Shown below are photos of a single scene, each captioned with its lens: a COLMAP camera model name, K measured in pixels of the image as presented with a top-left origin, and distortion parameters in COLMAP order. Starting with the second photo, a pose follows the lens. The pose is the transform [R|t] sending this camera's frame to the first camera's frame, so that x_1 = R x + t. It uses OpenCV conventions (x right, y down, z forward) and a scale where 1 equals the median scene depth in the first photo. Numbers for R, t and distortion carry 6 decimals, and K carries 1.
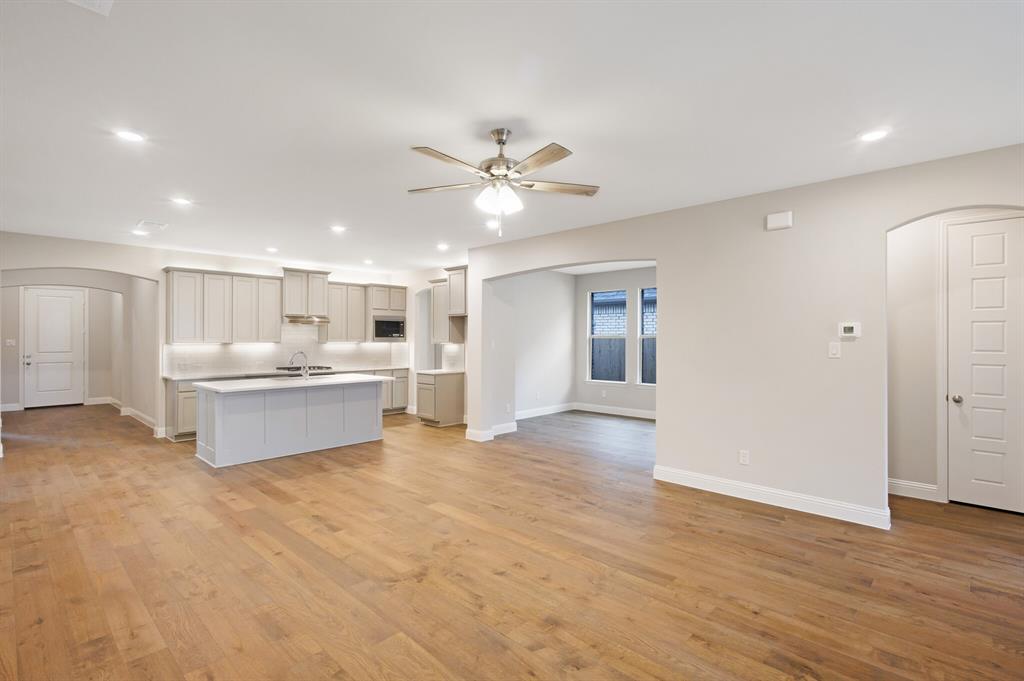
lens RADIAL K [[487.9, 0, 512.5], [0, 487.9, 344.2], [0, 0, 1]] dist [0.002095, -0.000752]
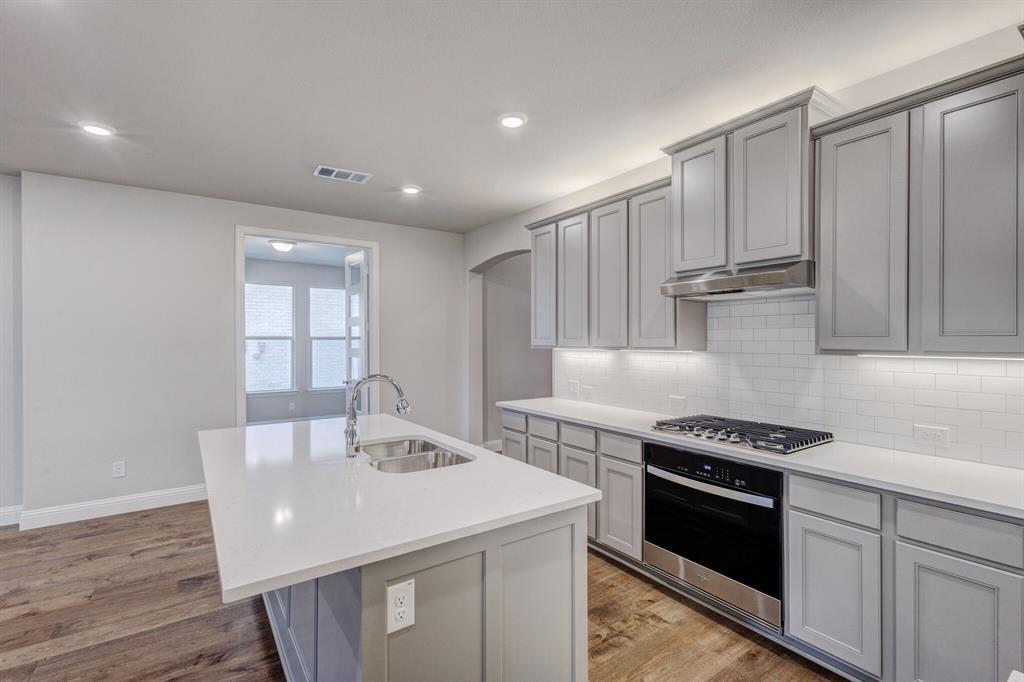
lens RADIAL K [[470.5, 0, 510.9], [0, 470.5, 337.8], [0, 0, 1]] dist [0.003240, -0.000568]
pose [[-0.197489, -0.001937, -0.980303, -0.192028], [-0.008089, 0.999967, -0.000346, -0.019934], [0.980272, 0.007861, -0.197498, 1.951561]]
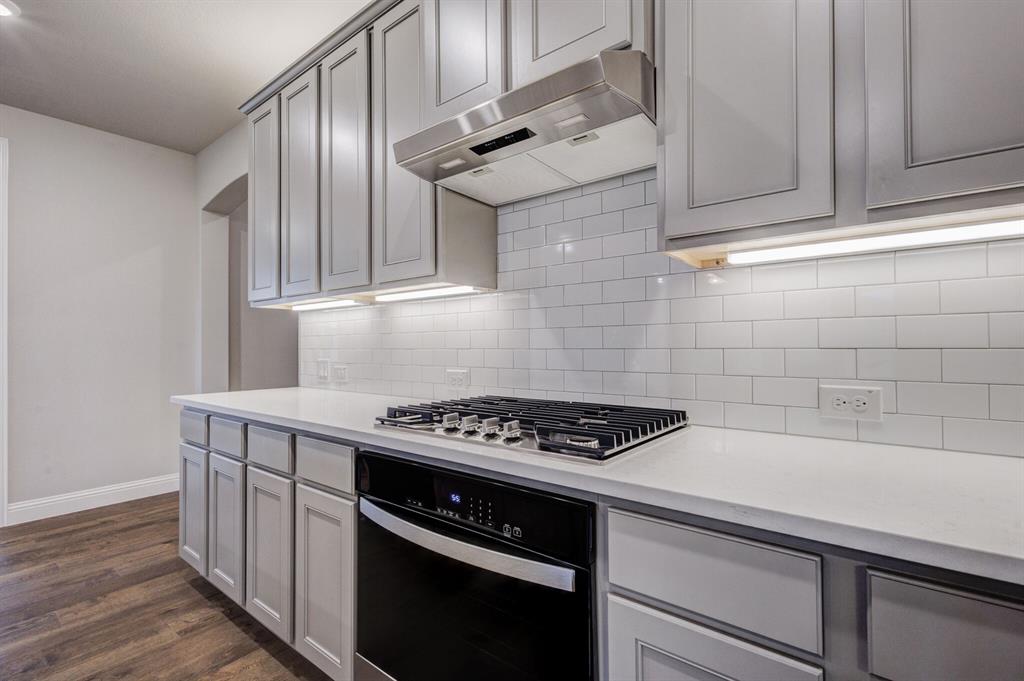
lens RADIAL K [[460.7, 0, 519.4], [0, 460.7, 340.4], [0, 0, 1]] dist [0.007107, -0.000294]
pose [[0.096742, -0.015503, -0.995189, -0.568205], [-0.003450, 0.999867, -0.015912, 0.057195], [0.995304, 0.004973, 0.096675, 2.095087]]
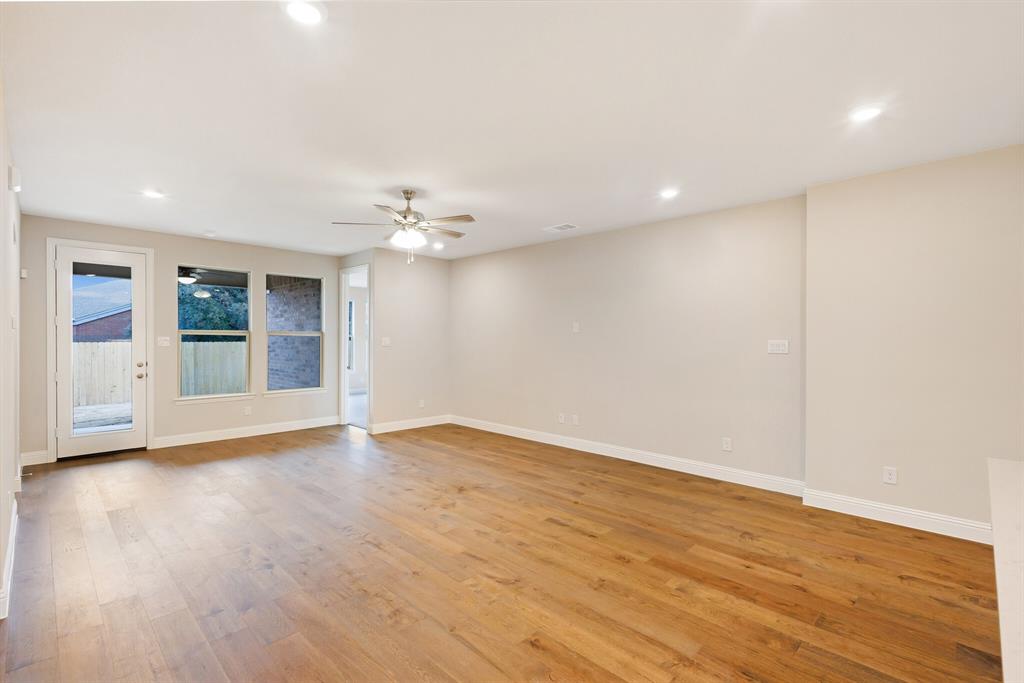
lens RADIAL K [[470.5, 0, 510.9], [0, 470.5, 338.3], [0, 0, 1]] dist [0.003240, -0.000568]
pose [[-0.999832, -0.004785, 0.017697, -0.278738], [-0.004622, 0.999947, 0.009199, -0.008448], [-0.017740, 0.009116, -0.999801, 1.878696]]
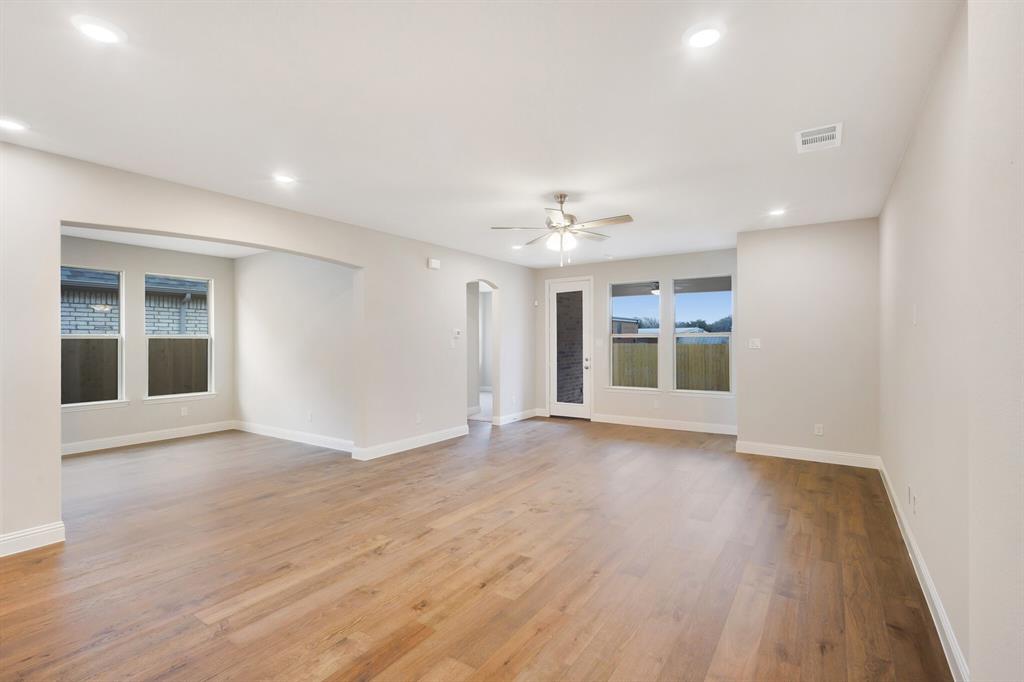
lens RADIAL K [[475.8, 0, 513.4], [0, 475.8, 345.1], [0, 0, 1]] dist [0.001117, 0.000571]
pose [[-0.171859, -0.009539, 0.985075, -1.108901], [0.017648, 0.999763, 0.012760, -0.002749], [-0.984964, 0.019577, -0.171649, 1.090881]]
